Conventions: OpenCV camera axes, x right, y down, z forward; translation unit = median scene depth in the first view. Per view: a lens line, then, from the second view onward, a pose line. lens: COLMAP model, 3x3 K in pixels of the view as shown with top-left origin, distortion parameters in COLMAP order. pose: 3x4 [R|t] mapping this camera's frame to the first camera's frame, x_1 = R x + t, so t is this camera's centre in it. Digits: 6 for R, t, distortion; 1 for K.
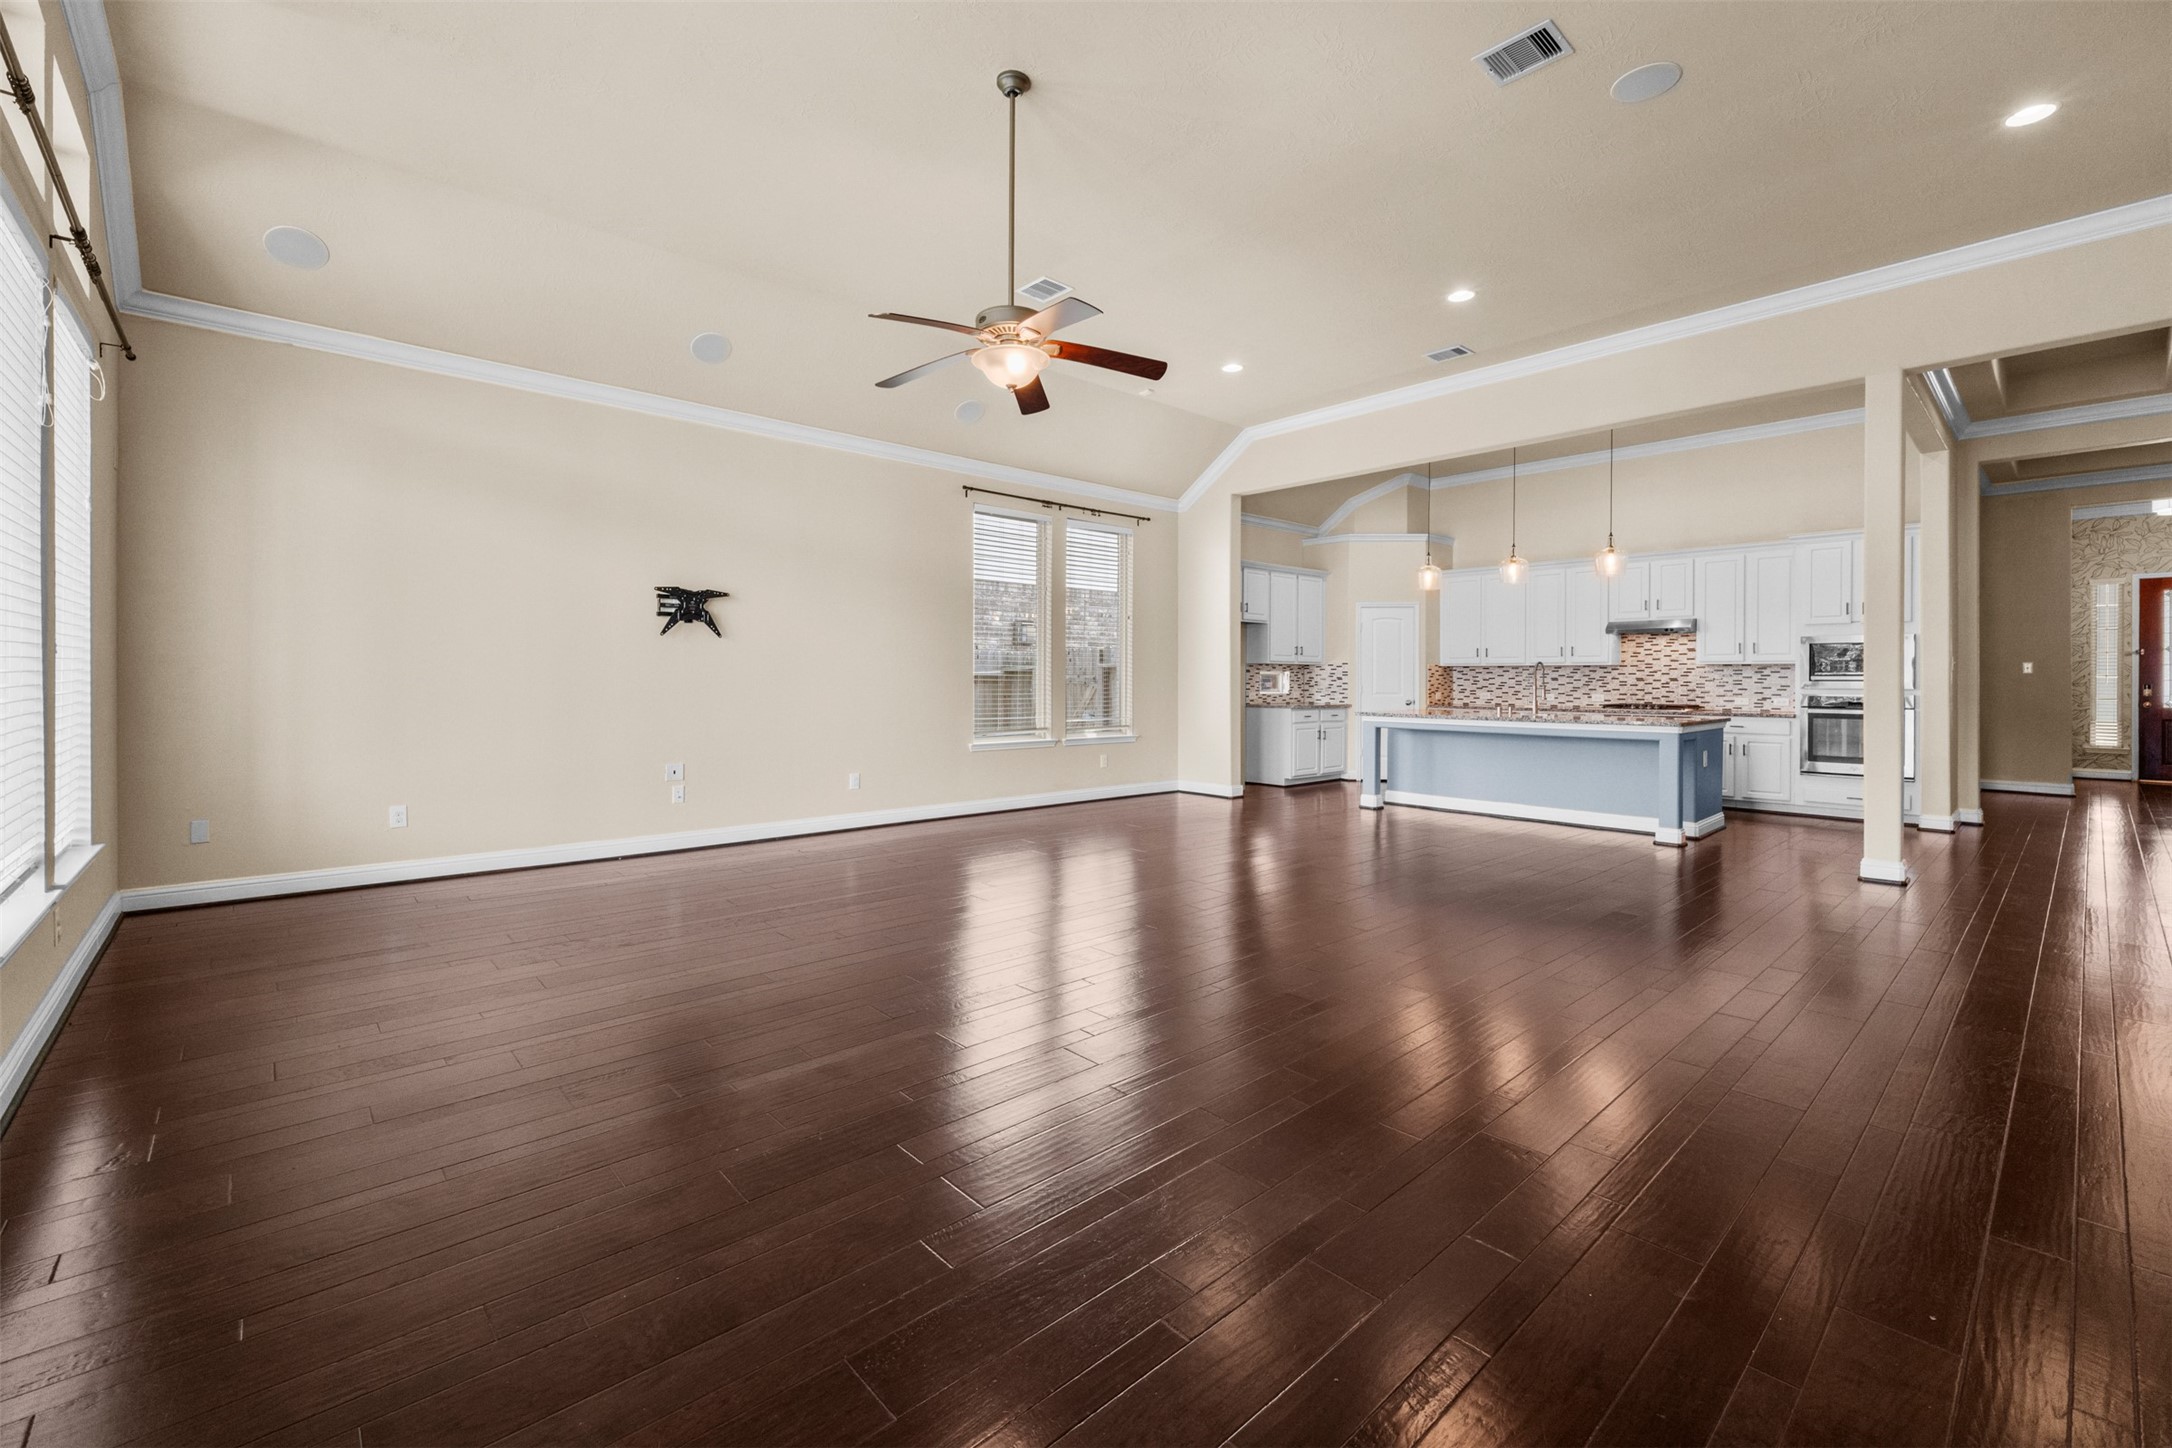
lens RADIAL K [[895.3, 0, 1086.9], [0, 895.3, 685.2], [0, 0, 1]] dist [0.003854, -0.002574]
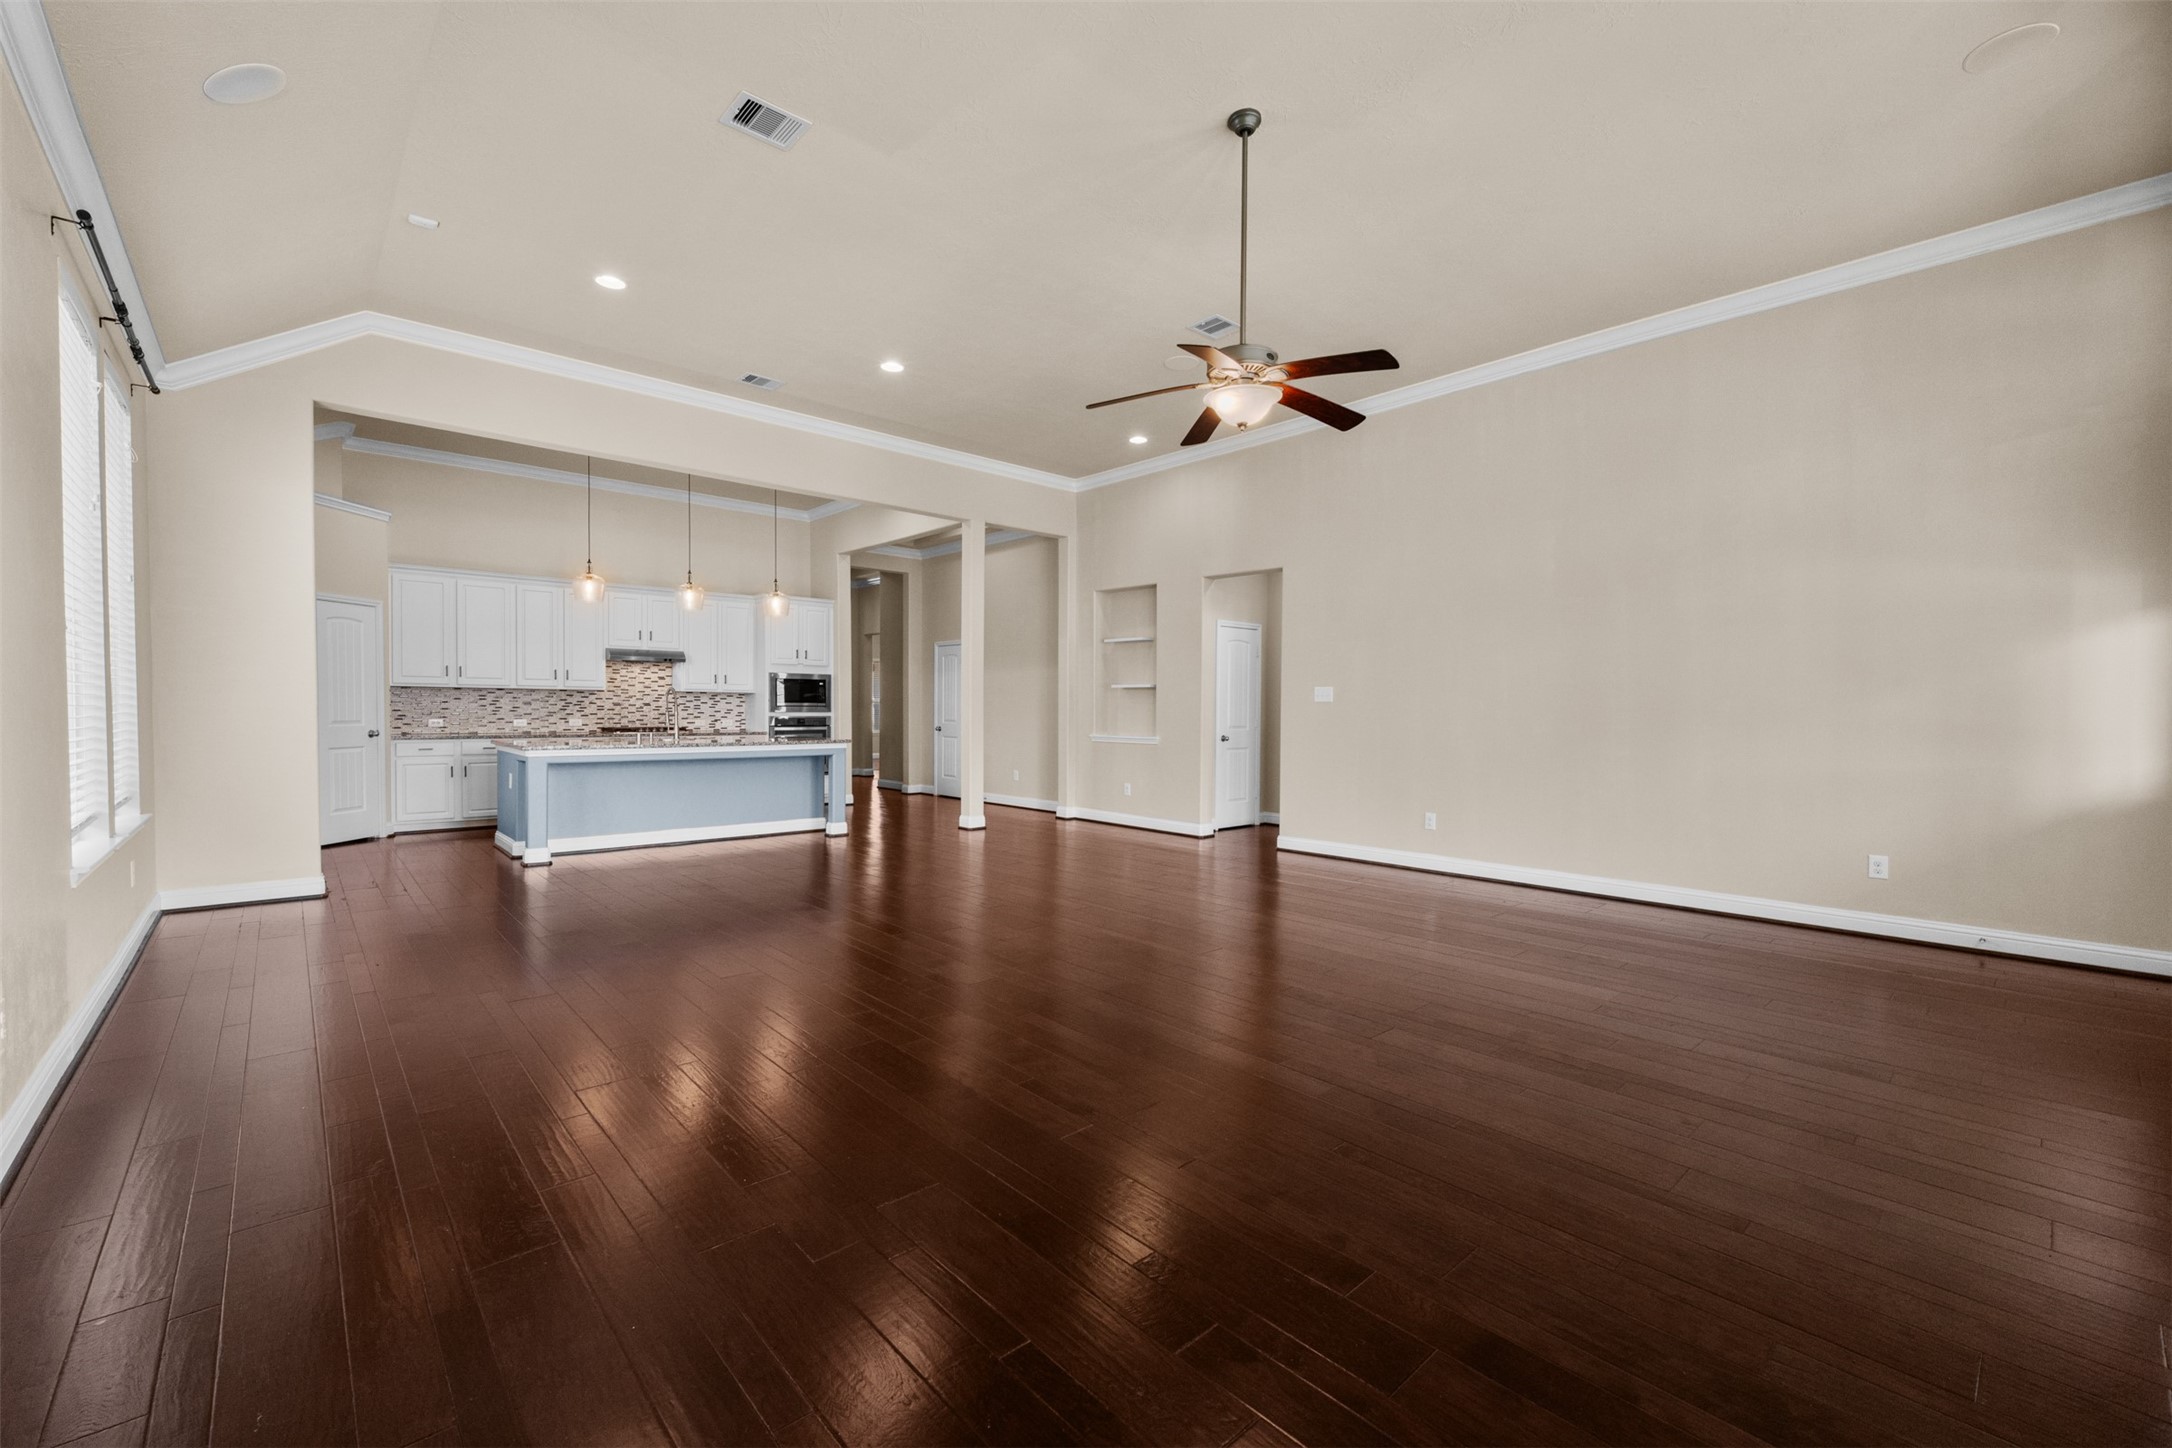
lens RADIAL K [[895.3, 0, 1097.5], [0, 895.3, 733.6], [0, 0, 1]] dist [0.003854, -0.002574]
pose [[-0.002049, -0.031247, 0.999510, -0.438196], [-0.000317, 0.999512, 0.031246, -0.004934], [-0.999998, -0.000252, -0.002058, 0.435462]]
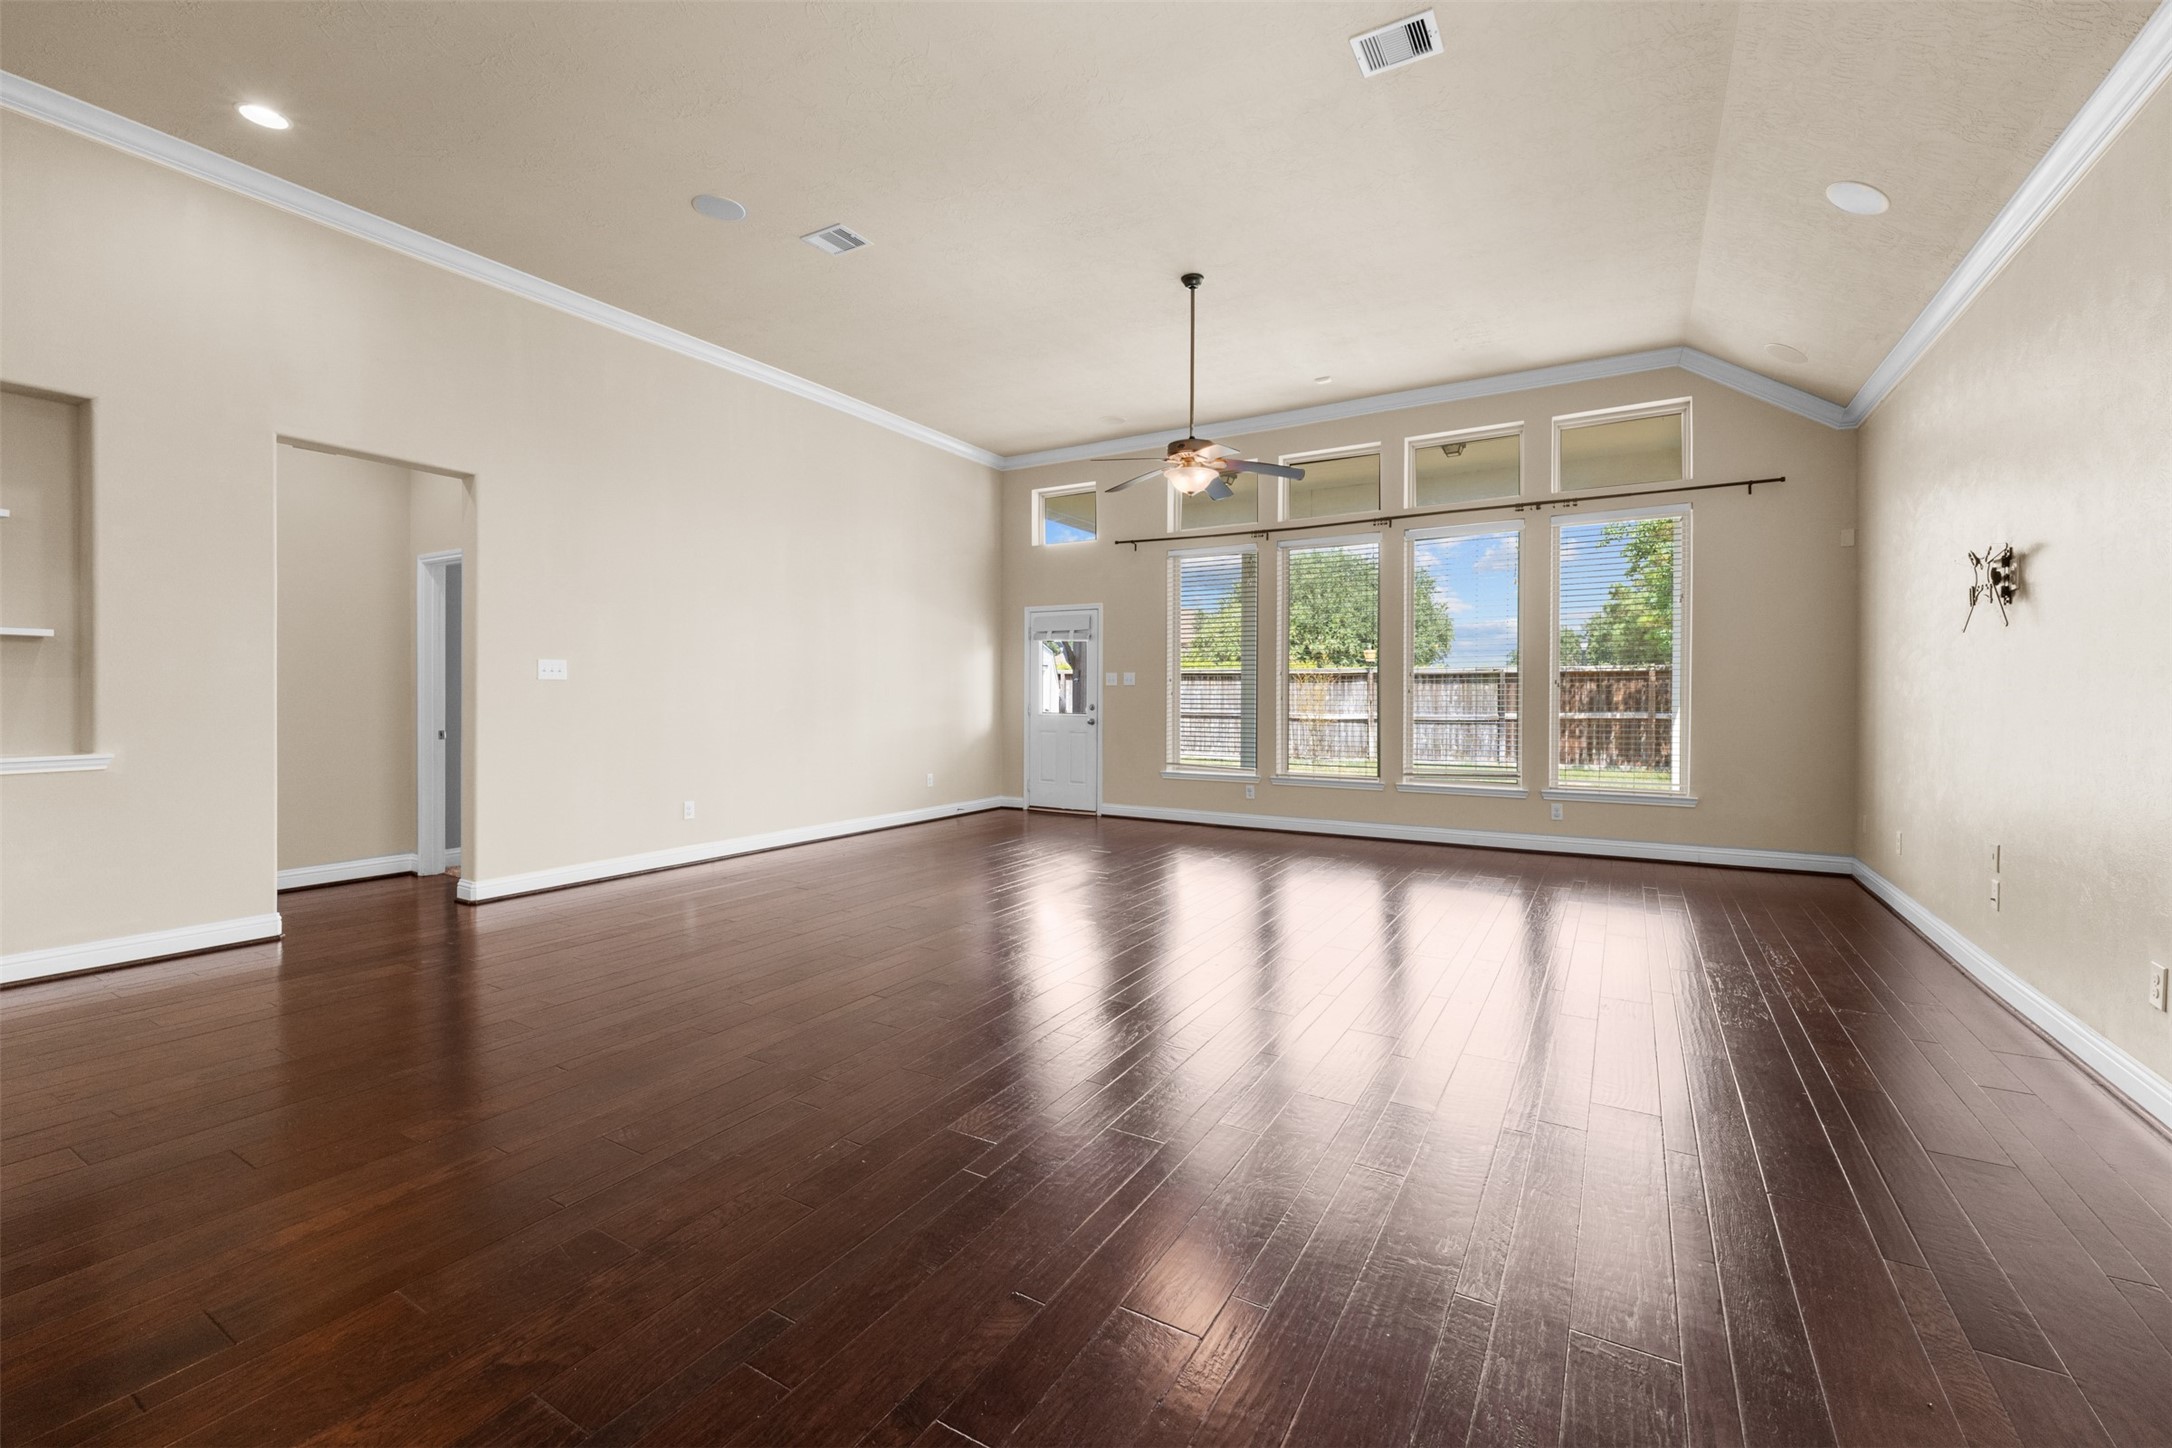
lens RADIAL K [[895.3, 0, 1087.7], [0, 895.3, 716.3], [0, 0, 1]] dist [0.003854, -0.002574]
pose [[-0.955350, -0.001811, -0.295470, 0.197504], [-0.010721, 0.999535, 0.028539, -0.005735], [0.295281, 0.030433, -0.954926, 0.898594]]
